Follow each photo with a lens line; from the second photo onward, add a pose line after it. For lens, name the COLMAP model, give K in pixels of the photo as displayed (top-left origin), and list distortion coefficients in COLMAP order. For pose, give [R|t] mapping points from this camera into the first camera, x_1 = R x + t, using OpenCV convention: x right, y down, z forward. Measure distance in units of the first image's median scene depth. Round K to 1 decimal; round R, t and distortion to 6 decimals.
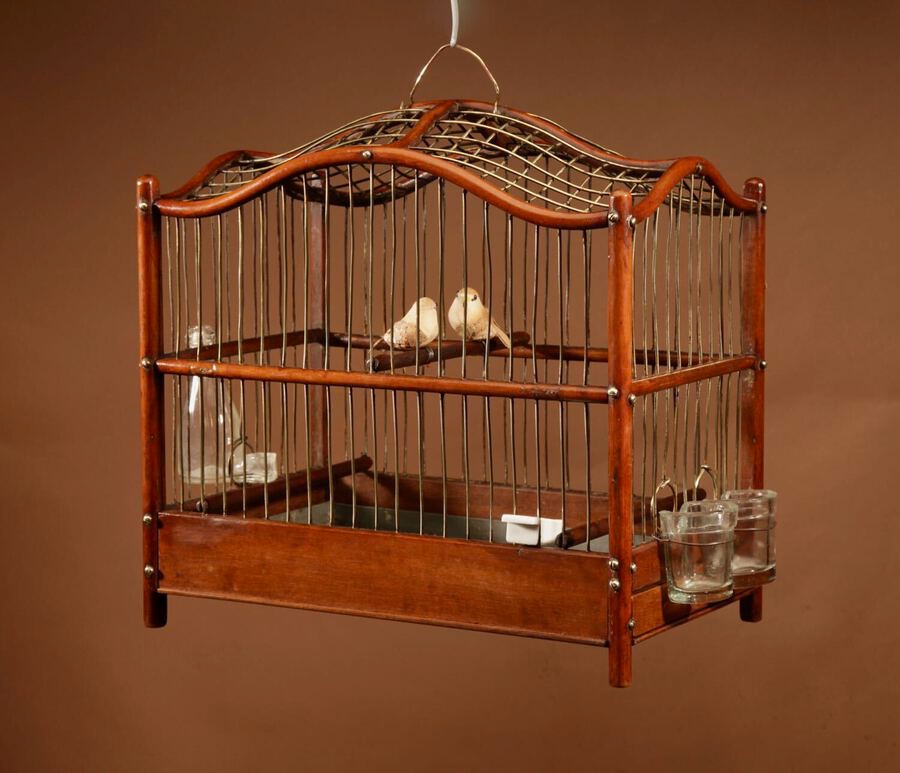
lens RADIAL K [[2409.3, 0, 450.6], [0, 2409.3, 385.8], [0, 0, 1]] dist [-0.019693, 0.000000]
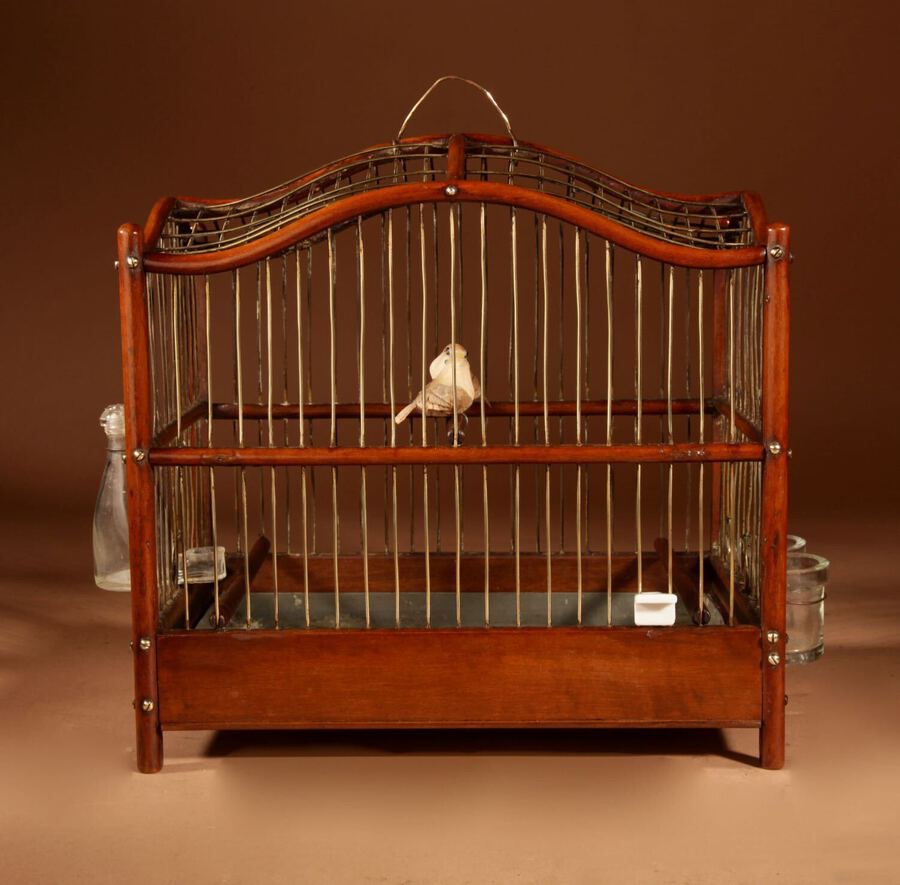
lens RADIAL K [[1787.1, 0, 448.1], [0, 1787.1, 447.2], [0, 0, 1]] dist [-0.010097, 0.000000]
pose [[0.891516, -0.076275, 0.446521, -0.315353], [0.069161, 0.997085, 0.032237, -0.025463], [-0.447678, 0.002142, 0.894192, 0.426030]]
